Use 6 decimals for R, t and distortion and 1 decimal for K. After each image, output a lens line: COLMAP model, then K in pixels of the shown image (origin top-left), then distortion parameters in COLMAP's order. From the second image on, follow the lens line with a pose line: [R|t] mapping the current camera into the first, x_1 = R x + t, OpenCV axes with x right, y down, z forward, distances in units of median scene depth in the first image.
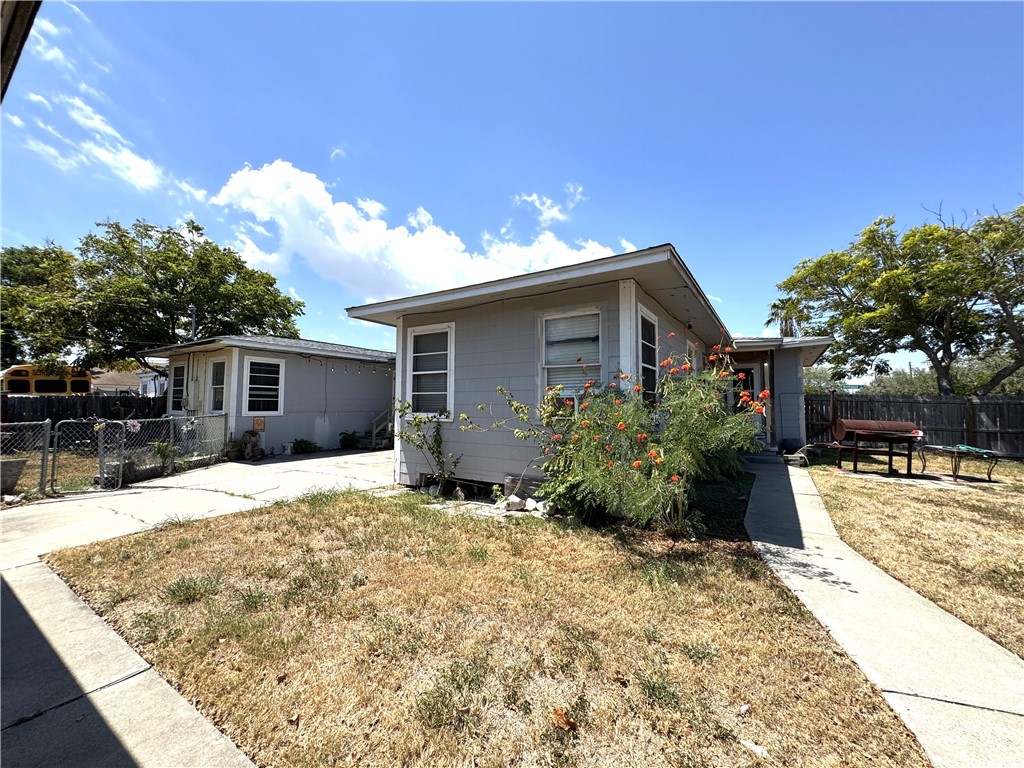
lens RADIAL K [[409.0, 0, 511.4], [0, 409.0, 383.0], [0, 0, 1]] dist [-0.004366, 0.000575]
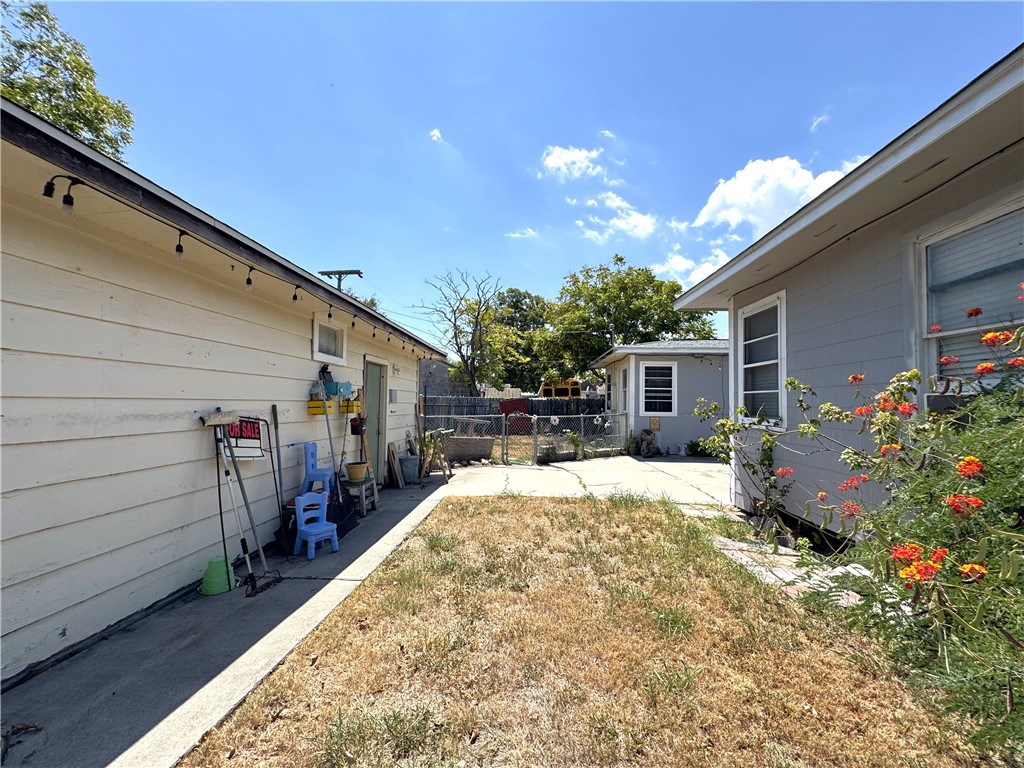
lens RADIAL K [[409.0, 0, 510.5], [0, 409.0, 383.3], [0, 0, 1]] dist [-0.004366, 0.000575]
pose [[0.487886, -0.038685, -0.872050, 0.174767], [0.036145, 0.999056, -0.024097, 0.008137], [0.872159, -0.019763, 0.488823, 0.184733]]
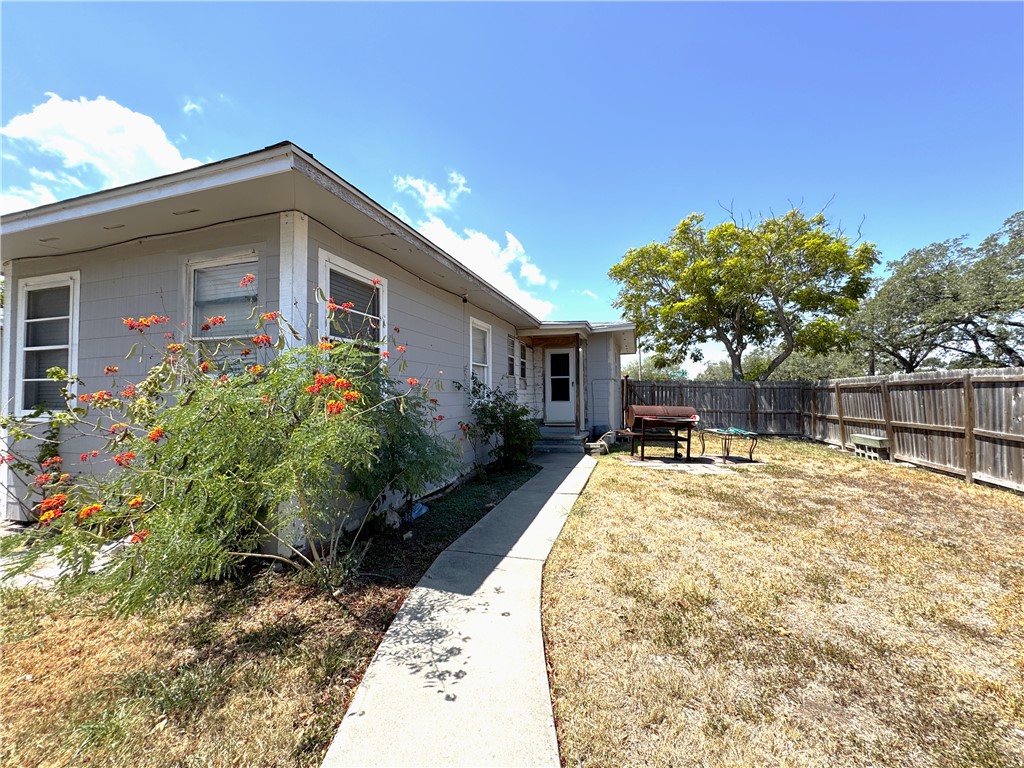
lens RADIAL K [[409.0, 0, 508.5], [0, 409.0, 384.3], [0, 0, 1]] dist [-0.004366, 0.000575]
pose [[0.964238, -0.006860, 0.264950, 0.261304], [-0.001873, 0.999464, 0.032694, 0.007157], [-0.265032, -0.032021, 0.963708, 0.137019]]
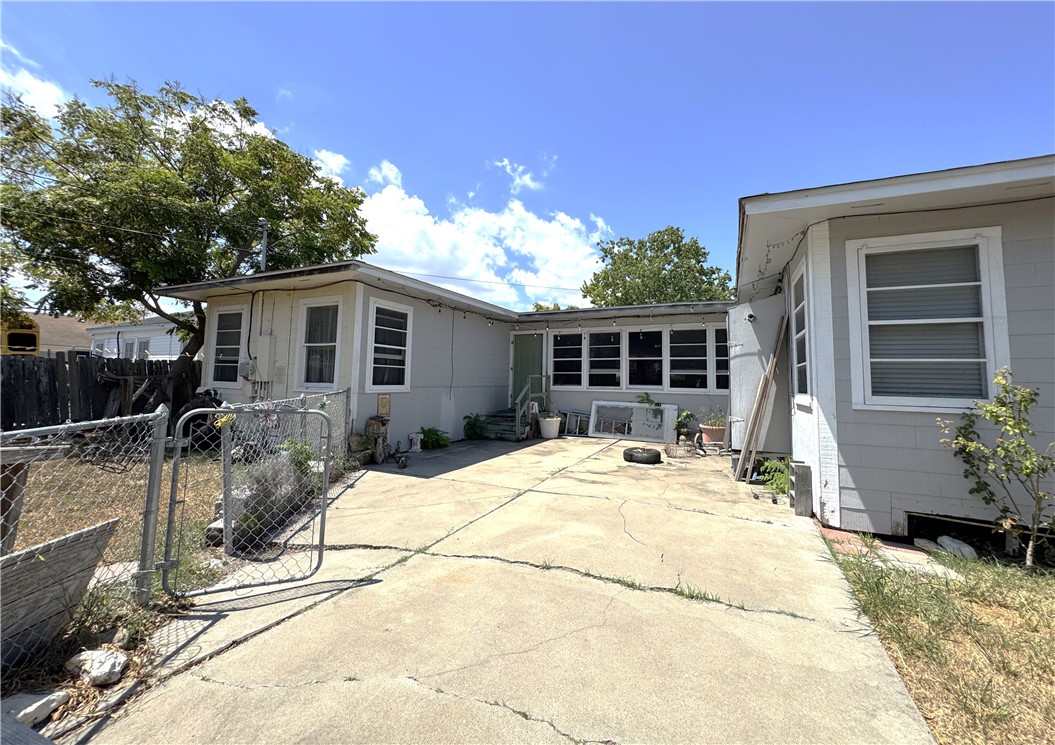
lens RADIAL K [[426.1, 0, 529.0], [0, 426.1, 348.3], [0, 0, 1]] dist [-0.002294, -0.000114]
pose [[0.992666, 0.023054, 0.118668, -0.600560], [-0.021178, 0.999630, -0.017046, 0.022971], [-0.119017, 0.014408, 0.992788, 0.394492]]
